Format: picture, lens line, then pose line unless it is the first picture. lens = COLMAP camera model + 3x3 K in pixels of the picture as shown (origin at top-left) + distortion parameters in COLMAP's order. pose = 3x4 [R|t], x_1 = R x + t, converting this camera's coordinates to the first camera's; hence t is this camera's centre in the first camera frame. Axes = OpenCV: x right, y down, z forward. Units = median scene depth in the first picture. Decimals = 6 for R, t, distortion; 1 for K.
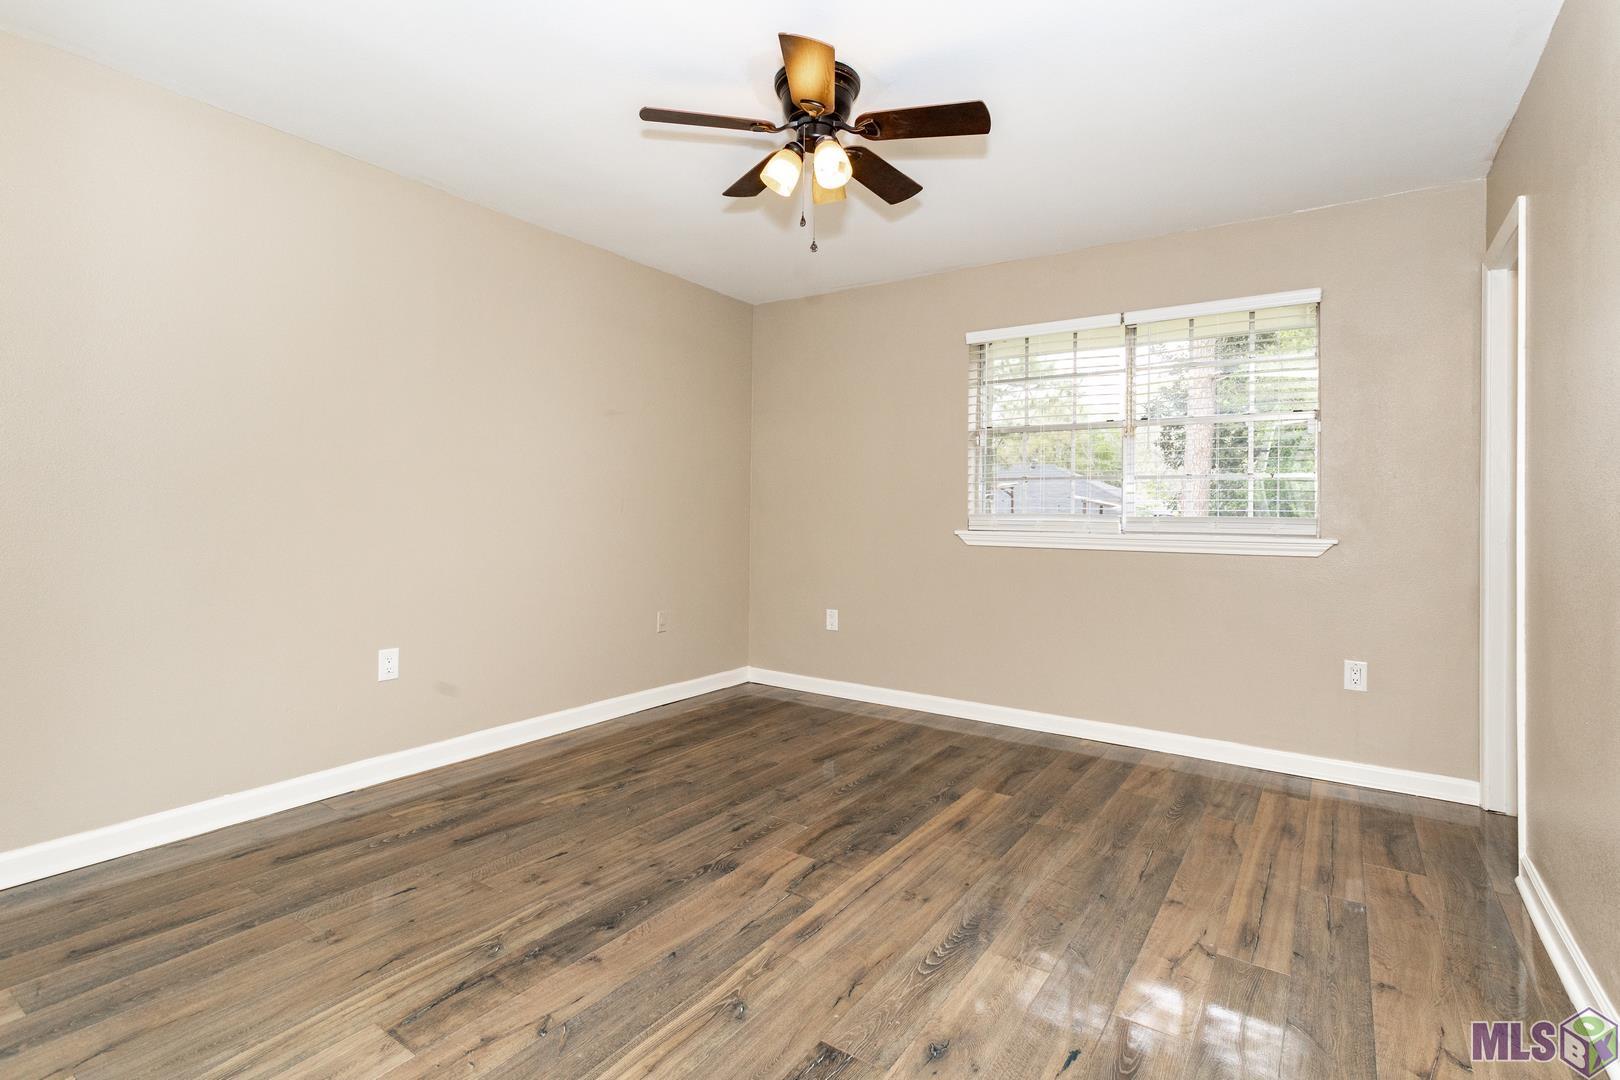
lens RADIAL K [[784.0, 0, 810.4], [0, 784.0, 528.6], [0, 0, 1]] dist [0.005539, 0.001412]
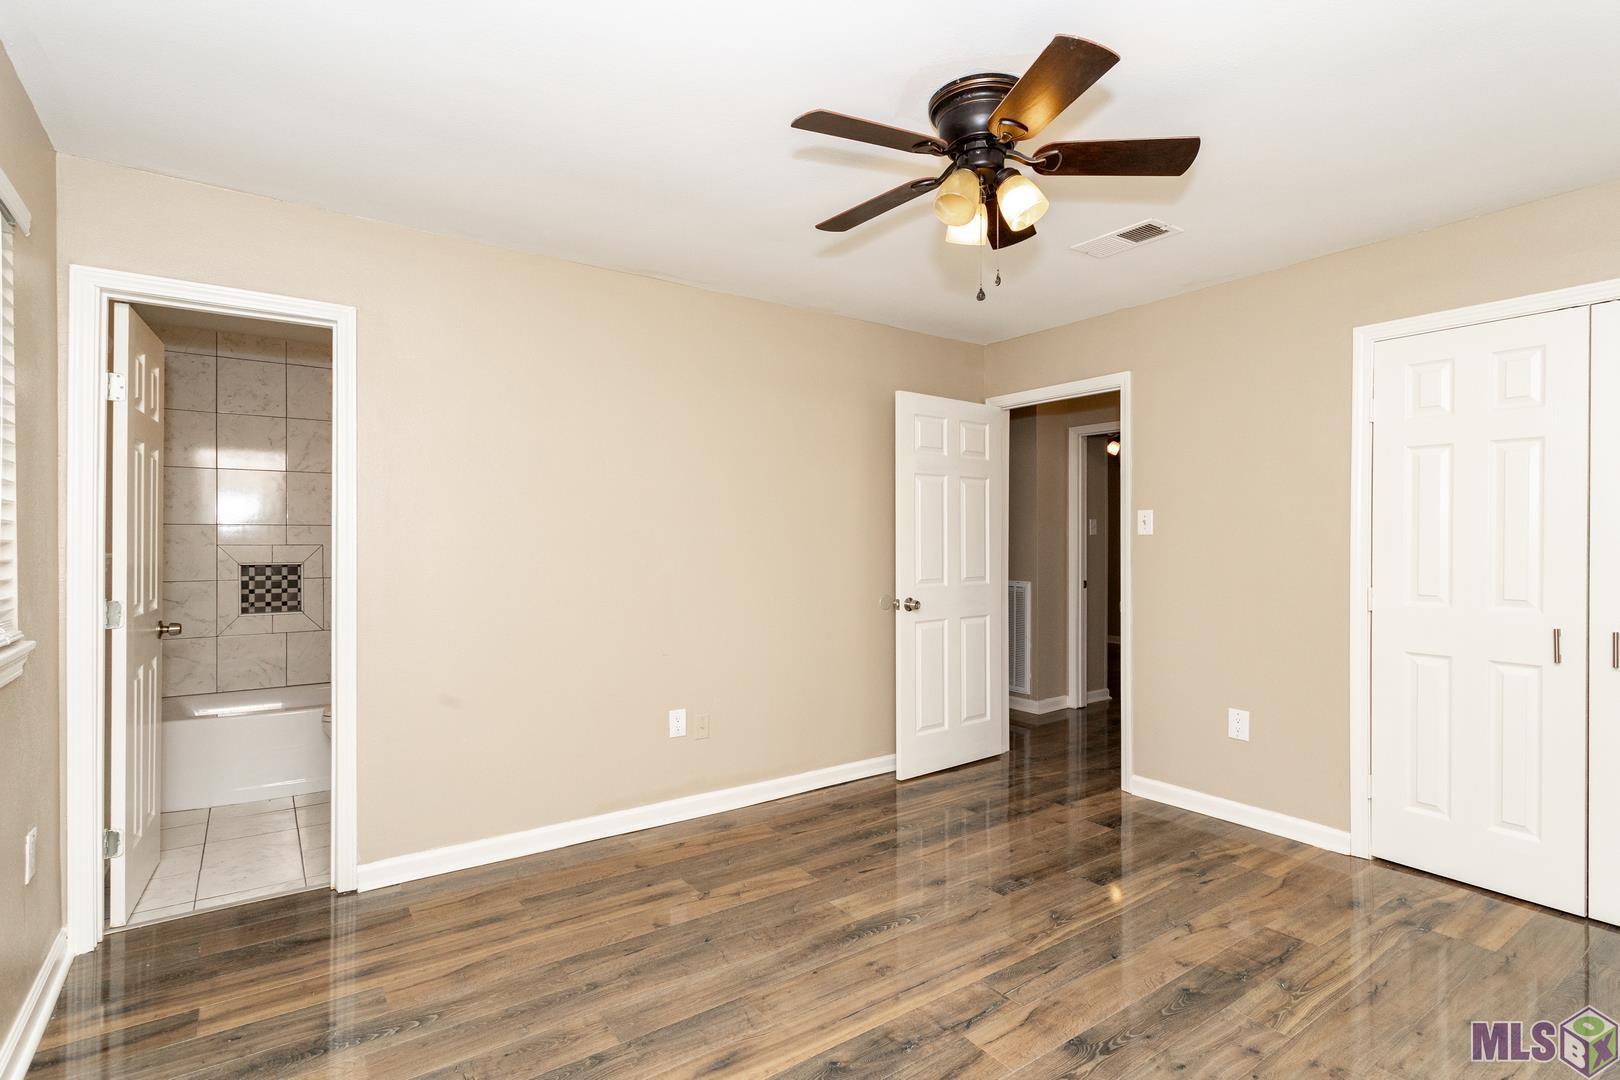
lens RADIAL K [[784.0, 0, 818.6], [0, 784.0, 543.7], [0, 0, 1]] dist [0.005539, 0.001412]
pose [[-0.936582, -0.013648, 0.350182, -0.145989], [-0.003892, 0.999585, 0.028548, -0.110202], [-0.350426, 0.025374, -0.936247, 2.026691]]
